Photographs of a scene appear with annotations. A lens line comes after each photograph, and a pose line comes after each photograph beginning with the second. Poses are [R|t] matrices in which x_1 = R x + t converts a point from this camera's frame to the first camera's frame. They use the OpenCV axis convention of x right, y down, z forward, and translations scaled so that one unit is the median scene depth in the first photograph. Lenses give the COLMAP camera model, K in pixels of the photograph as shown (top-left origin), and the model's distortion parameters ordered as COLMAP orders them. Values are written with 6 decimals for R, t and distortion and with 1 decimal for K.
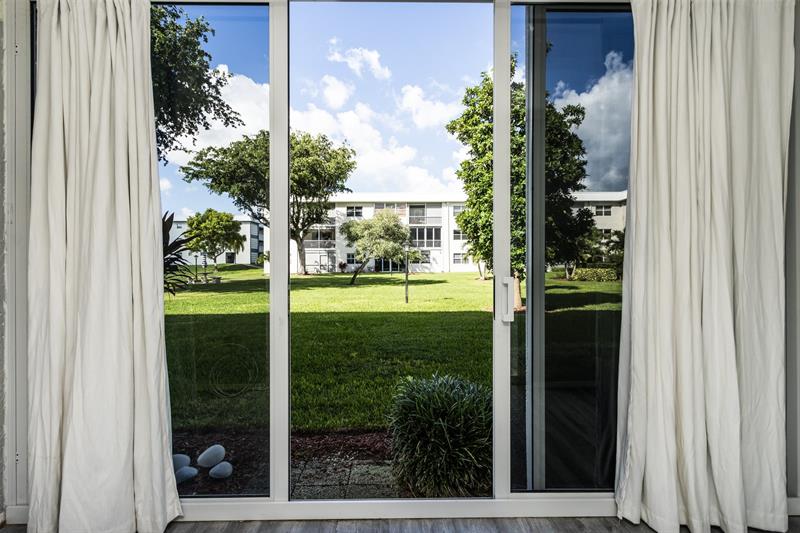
lens RADIAL K [[369.9, 0, 397.6], [0, 369.9, 261.3], [0, 0, 1]] dist [0.006100, -0.001883]
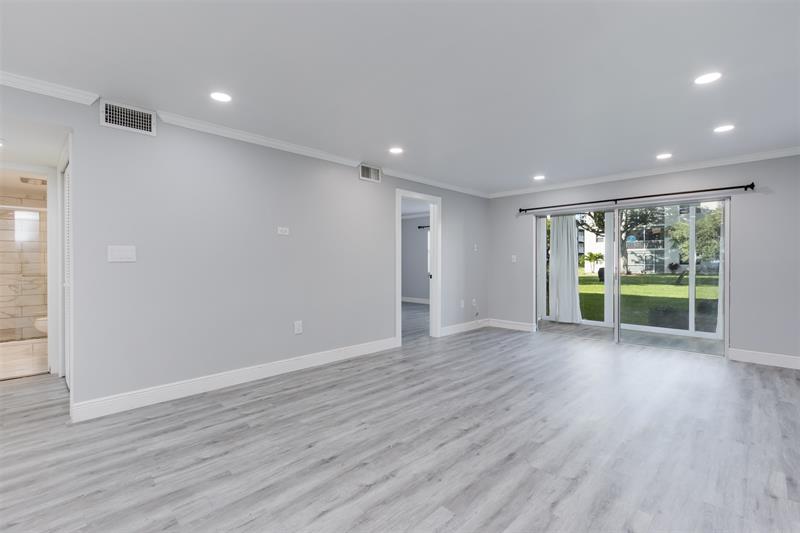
lens RADIAL K [[369.9, 0, 396.8], [0, 369.9, 264.1], [0, 0, 1]] dist [0.006100, -0.001883]
pose [[0.692826, 0.006578, -0.721075, 0.060048], [-0.000759, 0.999964, 0.008393, -0.002118], [0.721105, -0.005268, 0.692806, -0.217843]]
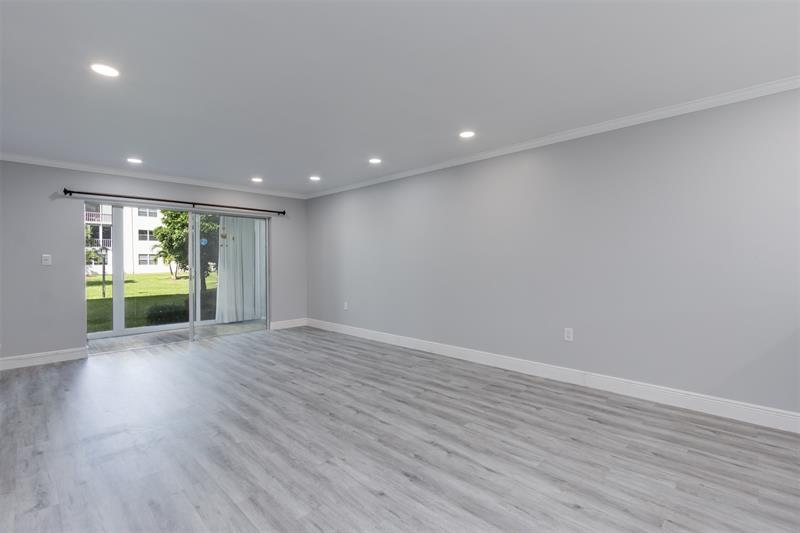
lens RADIAL K [[369.9, 0, 406.4], [0, 369.9, 262.9], [0, 0, 1]] dist [0.006100, -0.001883]
pose [[0.703461, -0.007604, 0.710693, -0.057693], [0.004266, 0.999970, 0.006476, -0.002601], [-0.710721, -0.001524, 0.703472, -0.224749]]
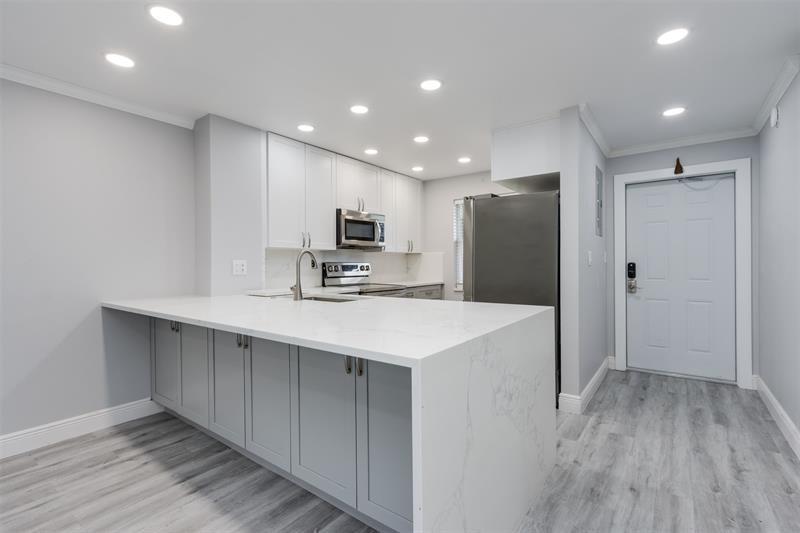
lens RADIAL K [[369.9, 0, 397.3], [0, 369.9, 266.6], [0, 0, 1]] dist [0.006100, -0.001883]
pose [[-0.793194, 0.001198, 0.608968, -0.045056], [0.007220, 0.999946, 0.007437, -0.002022], [-0.608926, 0.010296, -0.793160, -0.206645]]
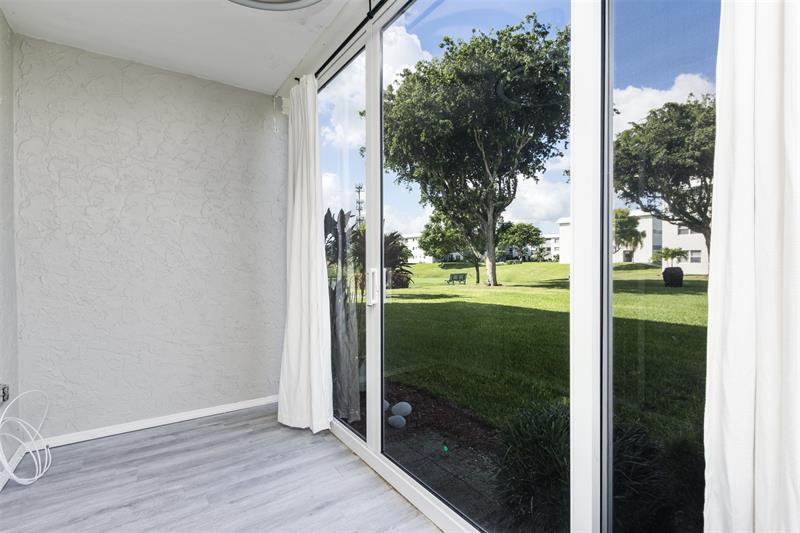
lens RADIAL K [[369.9, 0, 402.4], [0, 369.9, 264.5], [0, 0, 1]] dist [0.006100, -0.001883]
pose [[0.546834, 0.006870, -0.837213, 0.044118], [0.002739, 0.999946, 0.009995, 0.001370], [0.837237, -0.007758, 0.546785, 0.024542]]
